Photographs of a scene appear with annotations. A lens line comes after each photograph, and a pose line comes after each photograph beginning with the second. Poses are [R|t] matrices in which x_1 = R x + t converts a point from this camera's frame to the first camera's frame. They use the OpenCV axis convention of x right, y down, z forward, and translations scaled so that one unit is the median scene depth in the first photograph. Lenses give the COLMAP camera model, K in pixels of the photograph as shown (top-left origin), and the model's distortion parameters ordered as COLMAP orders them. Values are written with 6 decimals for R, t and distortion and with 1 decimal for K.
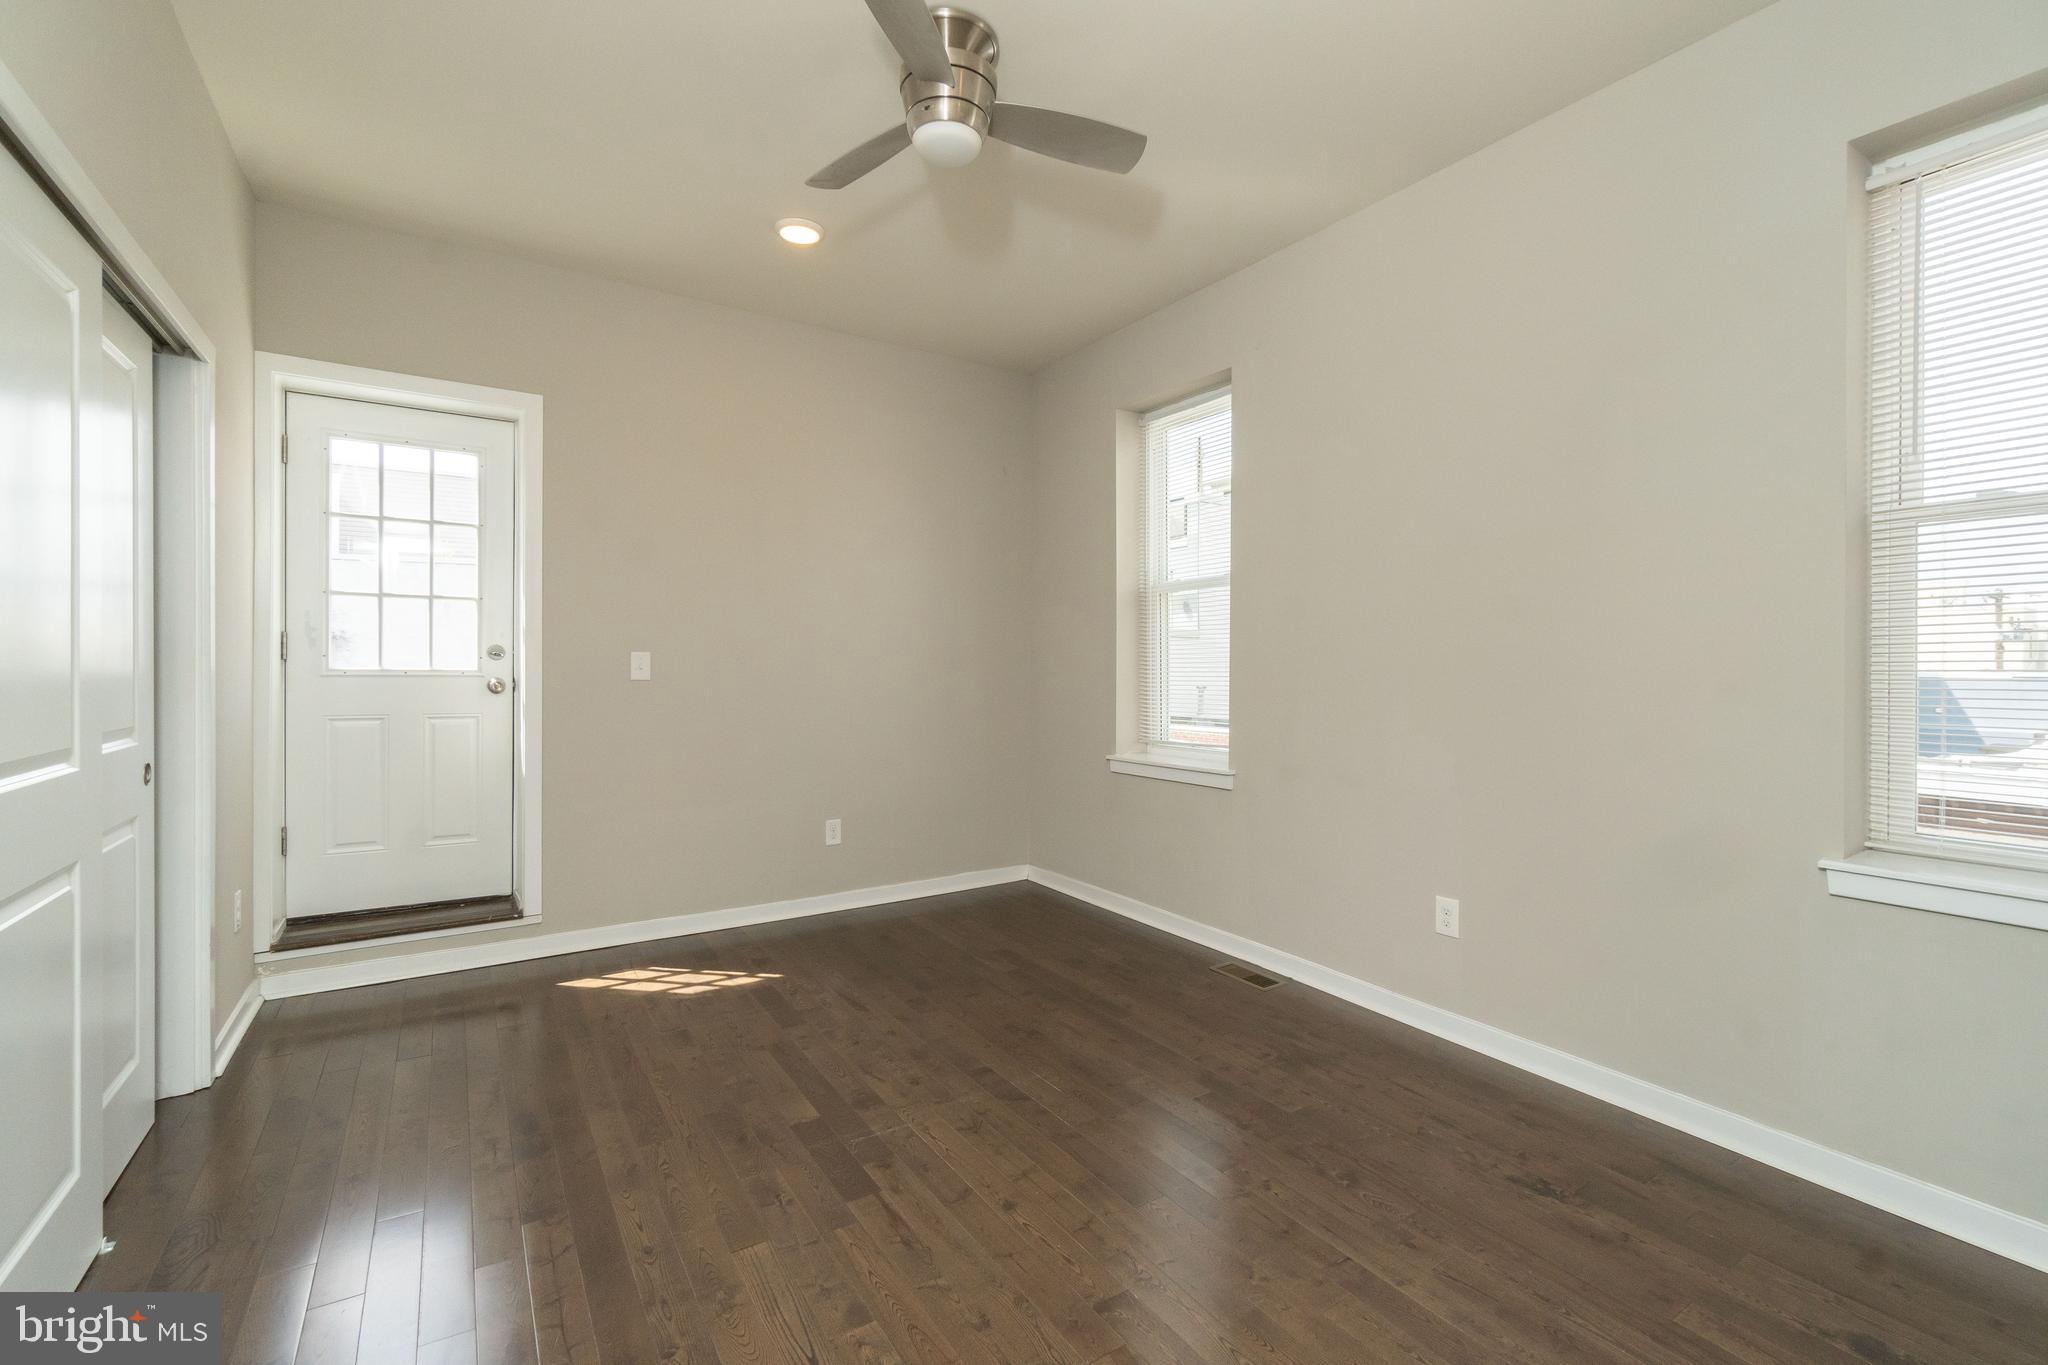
lens RADIAL K [[910.2, 0, 1038.8], [0, 910.2, 672.7], [0, 0, 1]] dist [-0.004993, 0.001253]
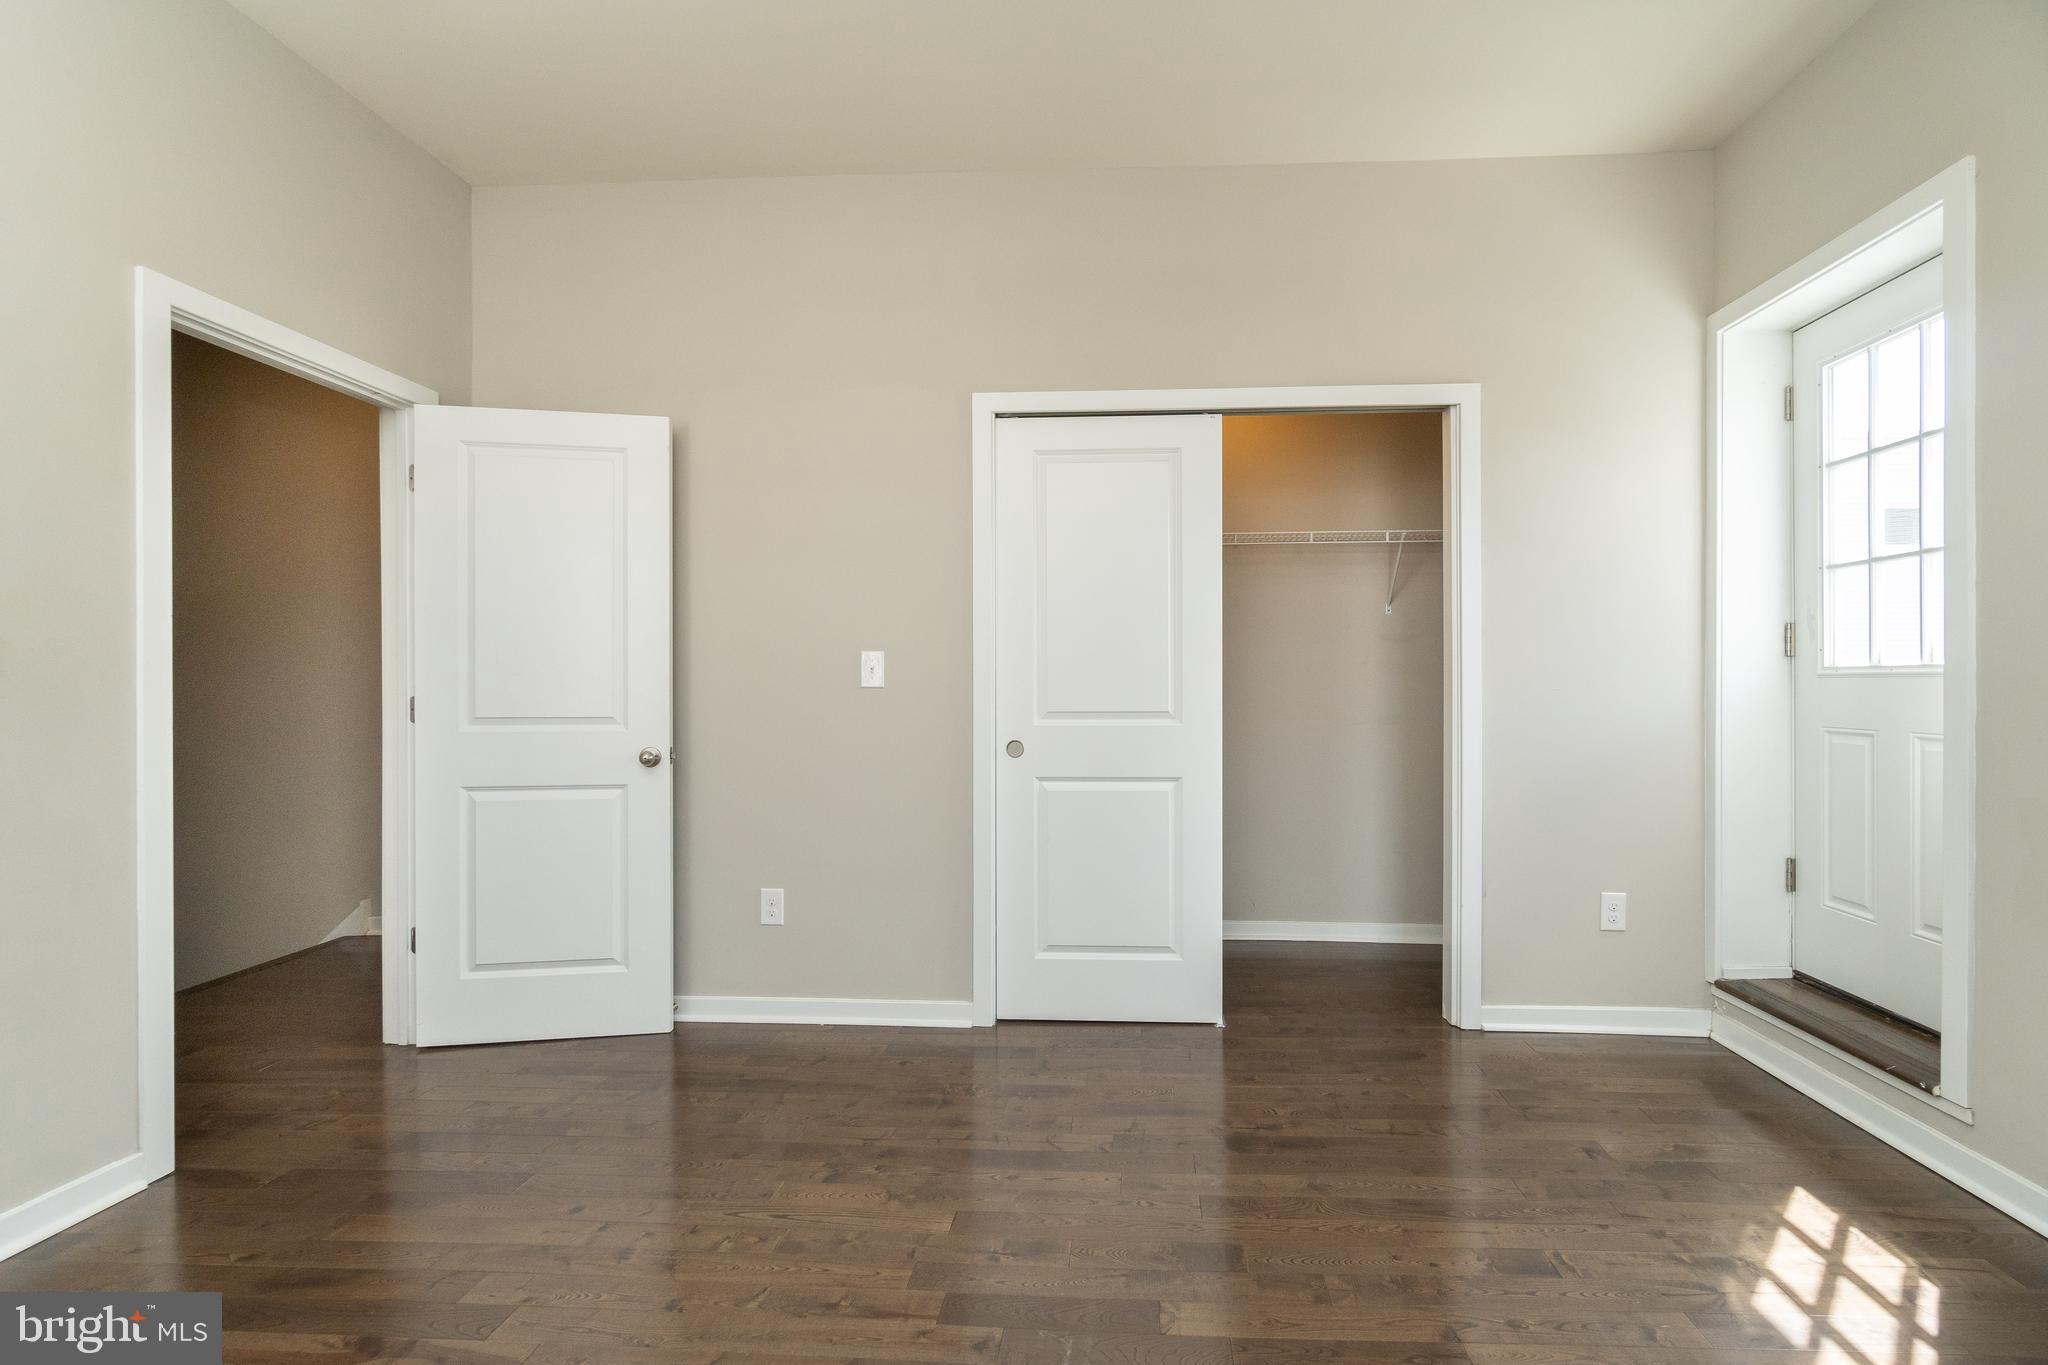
lens RADIAL K [[860.2, 0, 1034.1], [0, 860.2, 693.1], [0, 0, 1]] dist [-0.001864, 0.000086]
pose [[-0.615394, 0.002557, -0.788216, 0.221030], [-0.004940, 0.999963, 0.007101, 0.017599], [0.788205, 0.008264, -0.615358, 0.951844]]
